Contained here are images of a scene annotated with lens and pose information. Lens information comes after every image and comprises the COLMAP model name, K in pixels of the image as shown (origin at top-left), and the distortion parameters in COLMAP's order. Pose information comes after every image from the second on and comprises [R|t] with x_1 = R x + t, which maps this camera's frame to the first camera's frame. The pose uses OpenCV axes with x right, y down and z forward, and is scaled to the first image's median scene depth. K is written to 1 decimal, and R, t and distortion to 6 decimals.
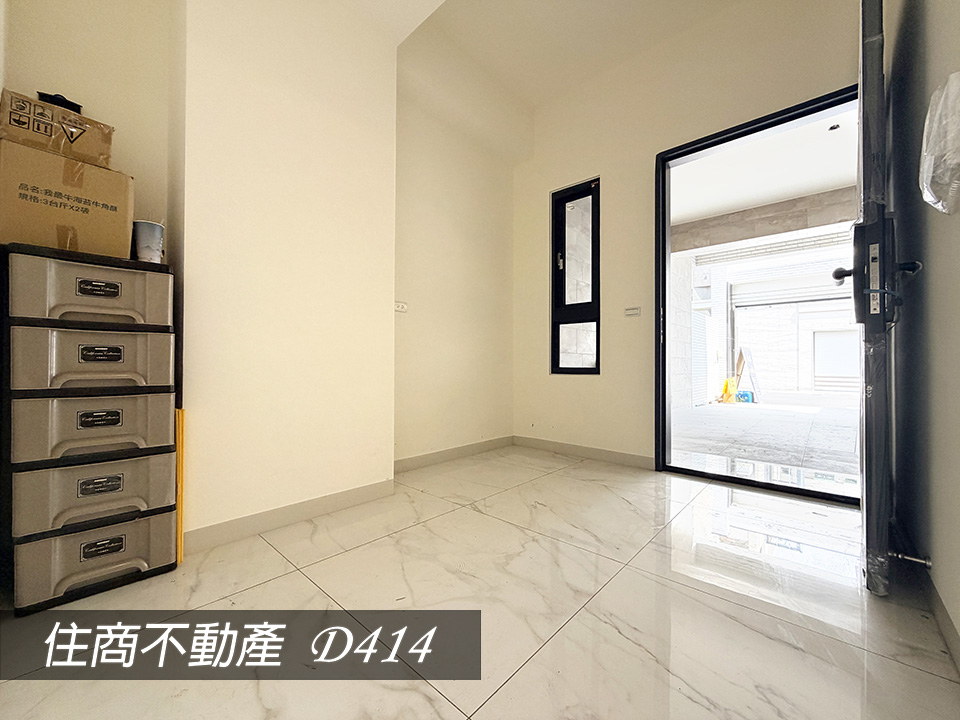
lens RADIAL K [[385.4, 0, 476.5], [0, 385.4, 362.0], [0, 0, 1]] dist [0.002885, -0.000495]
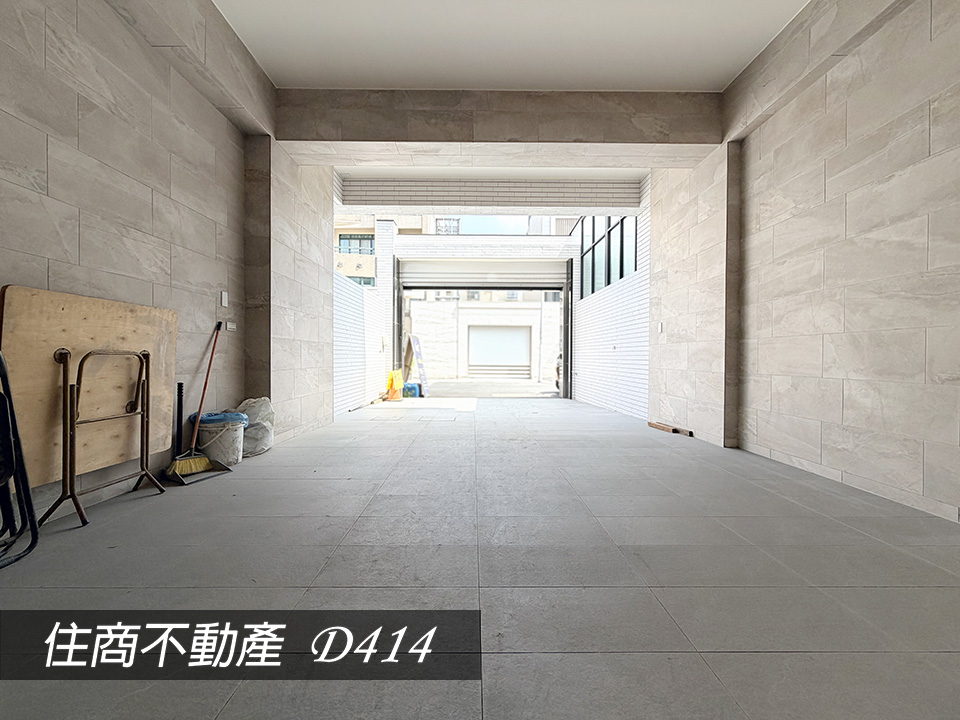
lens RADIAL K [[385.4, 0, 478.5], [0, 385.4, 358.2], [0, 0, 1]] dist [0.002885, -0.000495]
pose [[0.730714, -0.002284, 0.682679, 0.208333], [-0.006504, 0.999926, 0.010307, 0.005186], [-0.682652, -0.011972, 0.730645, 0.255861]]
